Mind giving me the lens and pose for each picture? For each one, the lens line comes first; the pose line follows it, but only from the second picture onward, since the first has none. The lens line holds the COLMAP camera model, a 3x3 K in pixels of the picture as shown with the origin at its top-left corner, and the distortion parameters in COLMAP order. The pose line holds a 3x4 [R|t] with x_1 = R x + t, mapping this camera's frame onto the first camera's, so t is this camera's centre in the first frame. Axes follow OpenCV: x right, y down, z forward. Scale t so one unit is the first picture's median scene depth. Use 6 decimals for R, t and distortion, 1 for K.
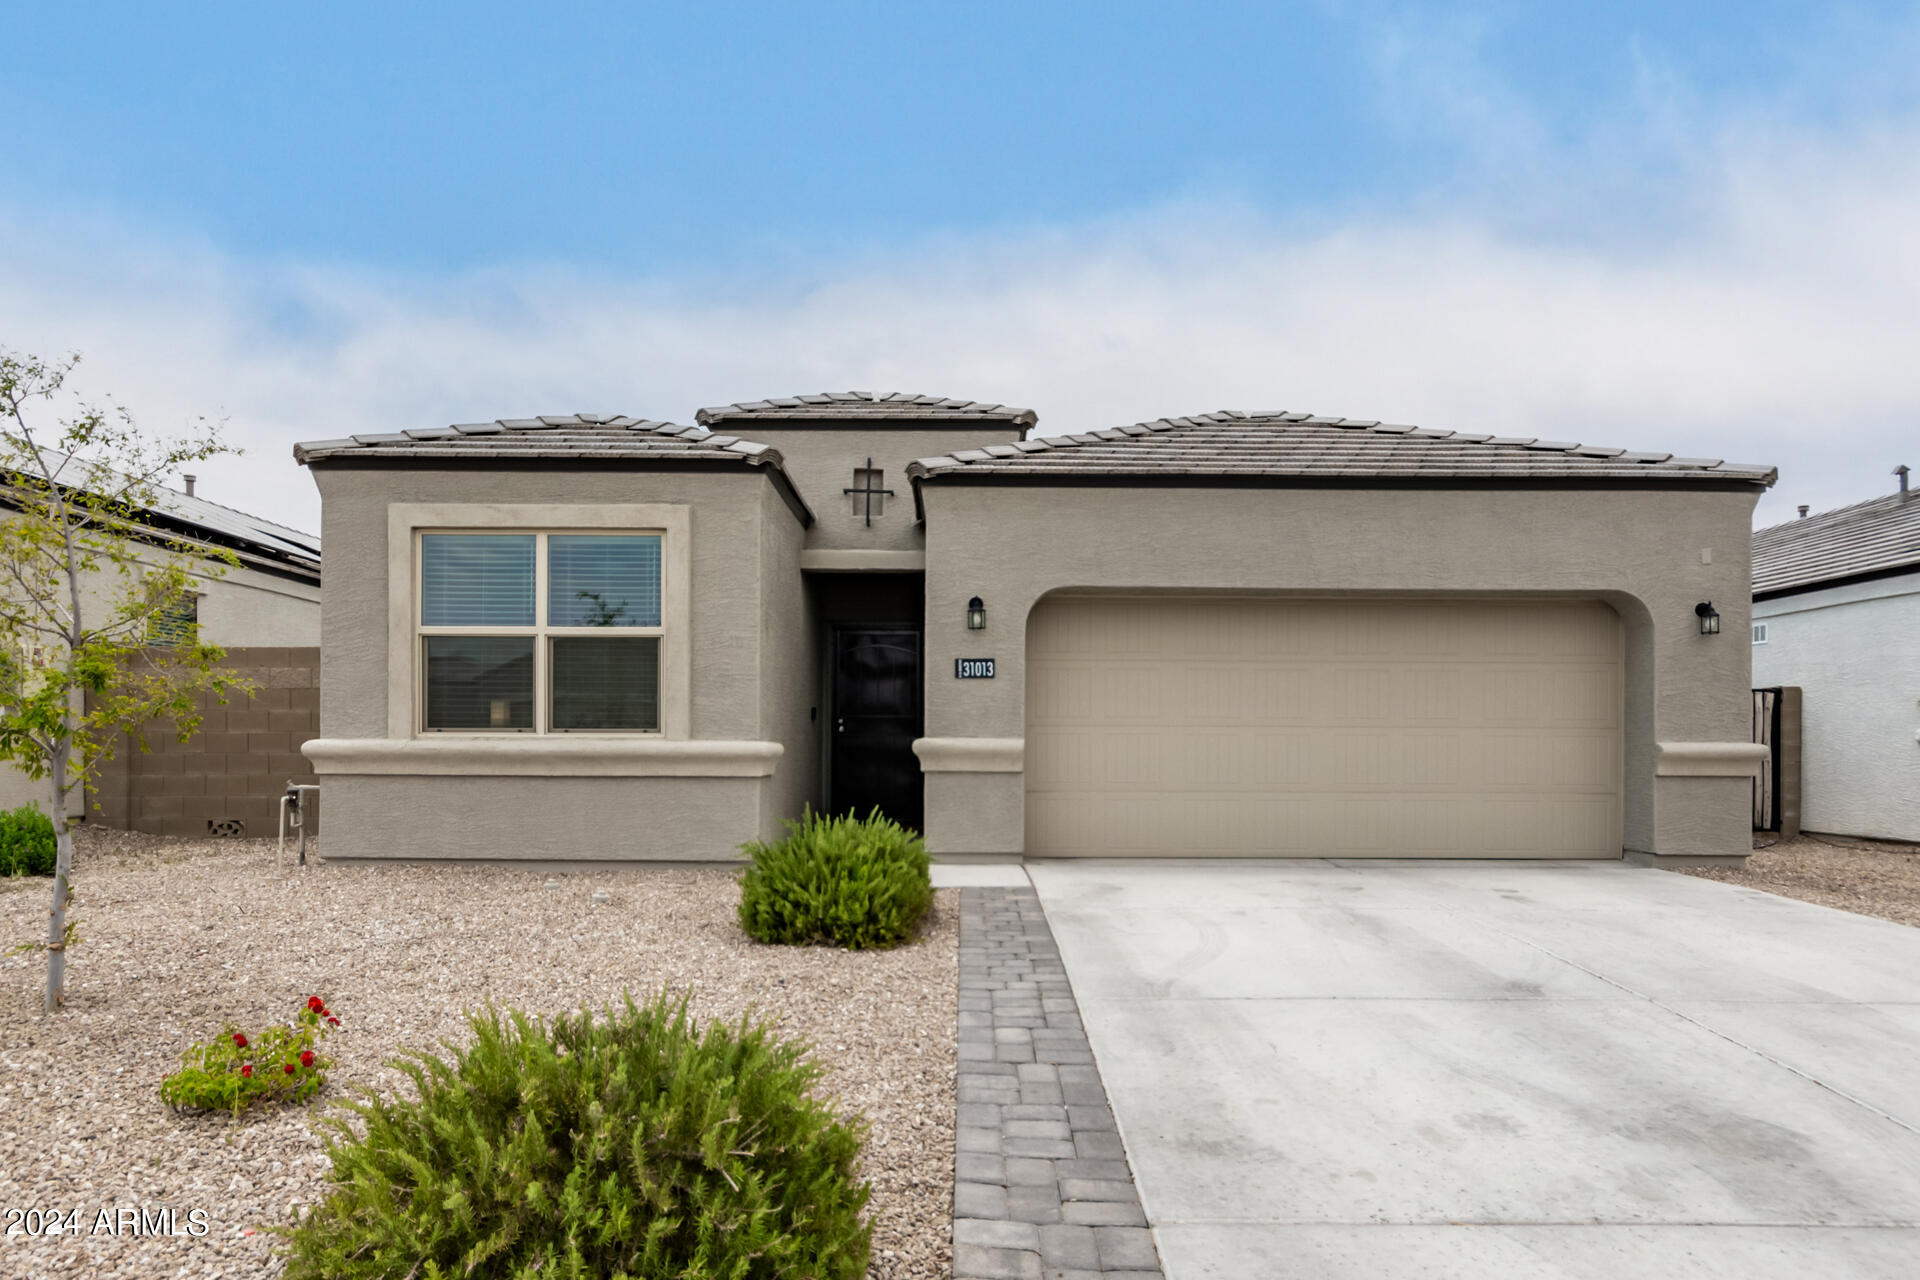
lens RADIAL K [[896.4, 0, 855.6], [0, 896.4, 737.7], [0, 0, 1]] dist [0.006409, 0.000214]
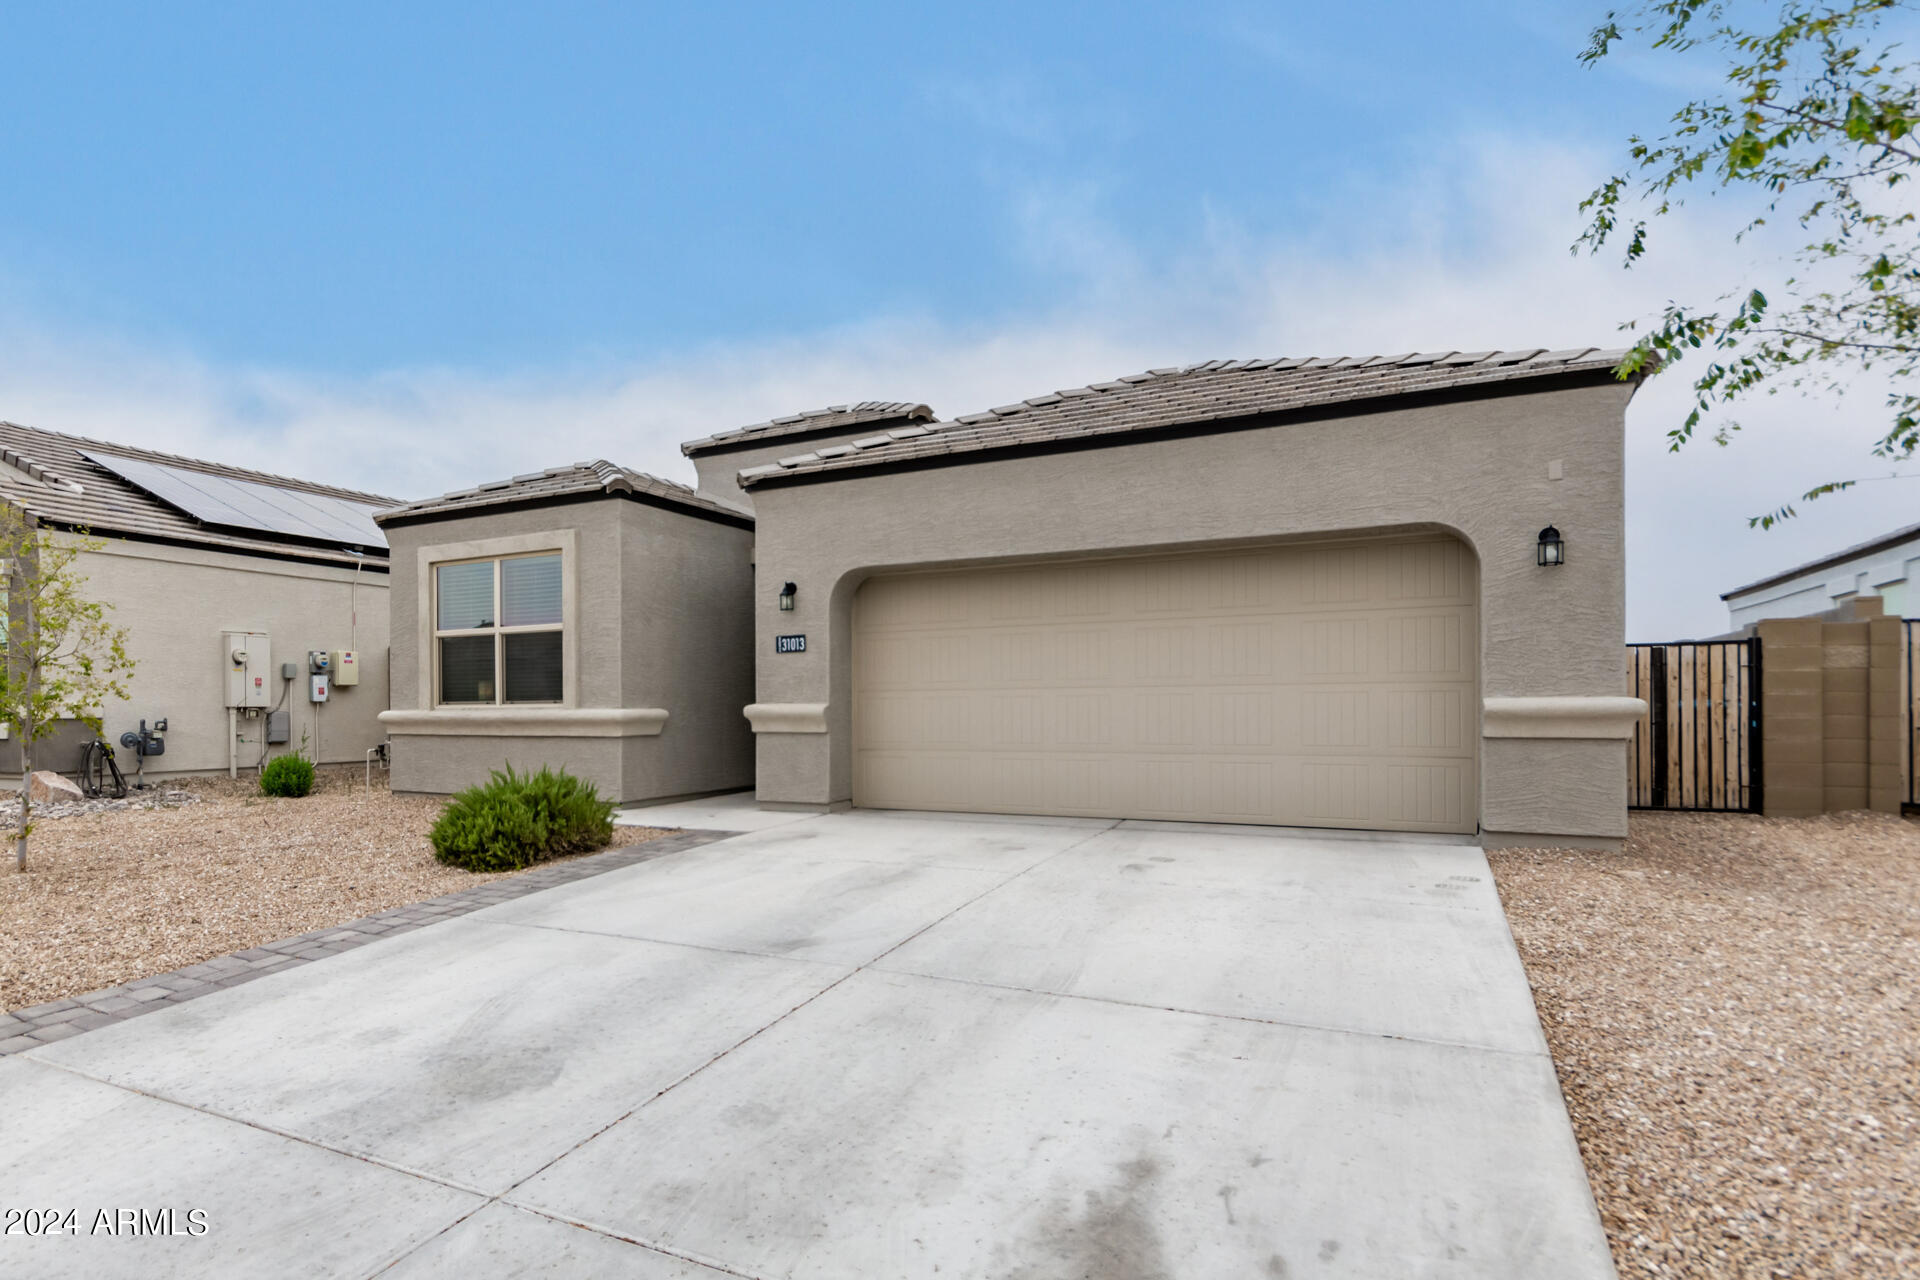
lens RADIAL K [[776.9, 0, 873.6], [0, 776.9, 704.7], [0, 0, 1]] dist [0.003161, -0.000074]
pose [[0.927247, -0.013353, -0.374212, 0.627934], [0.017077, 0.999832, 0.006639, -0.003019], [0.374061, -0.012547, 0.927319, 0.107018]]
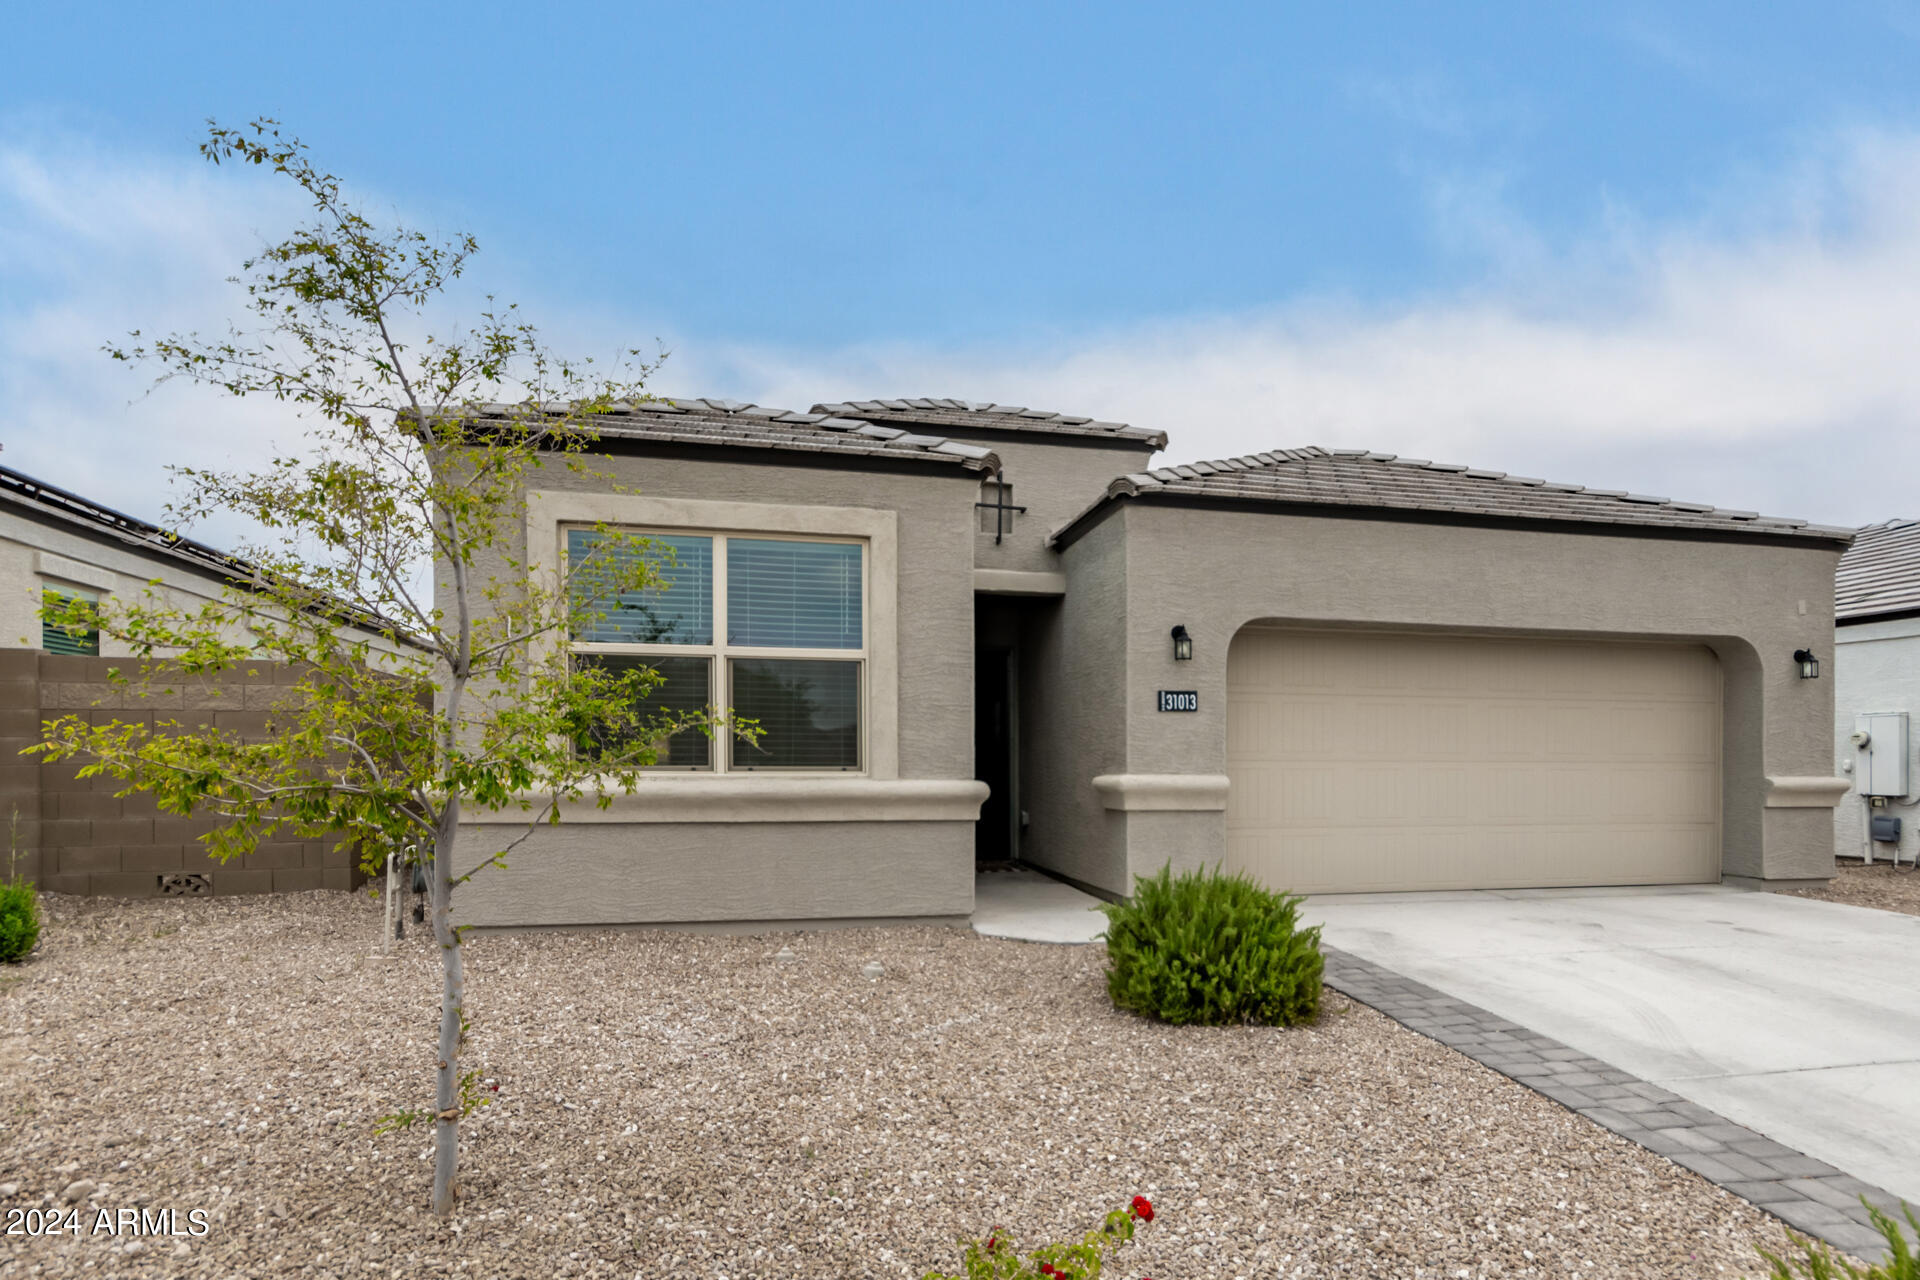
lens RADIAL K [[896.4, 0, 899.9], [0, 896.4, 761.5], [0, 0, 1]] dist [0.006409, 0.000214]
pose [[0.980100, -0.001333, 0.198501, -0.351359], [0.000314, 0.999987, 0.005166, -0.019047], [-0.198505, -0.005001, 0.980087, 0.136183]]
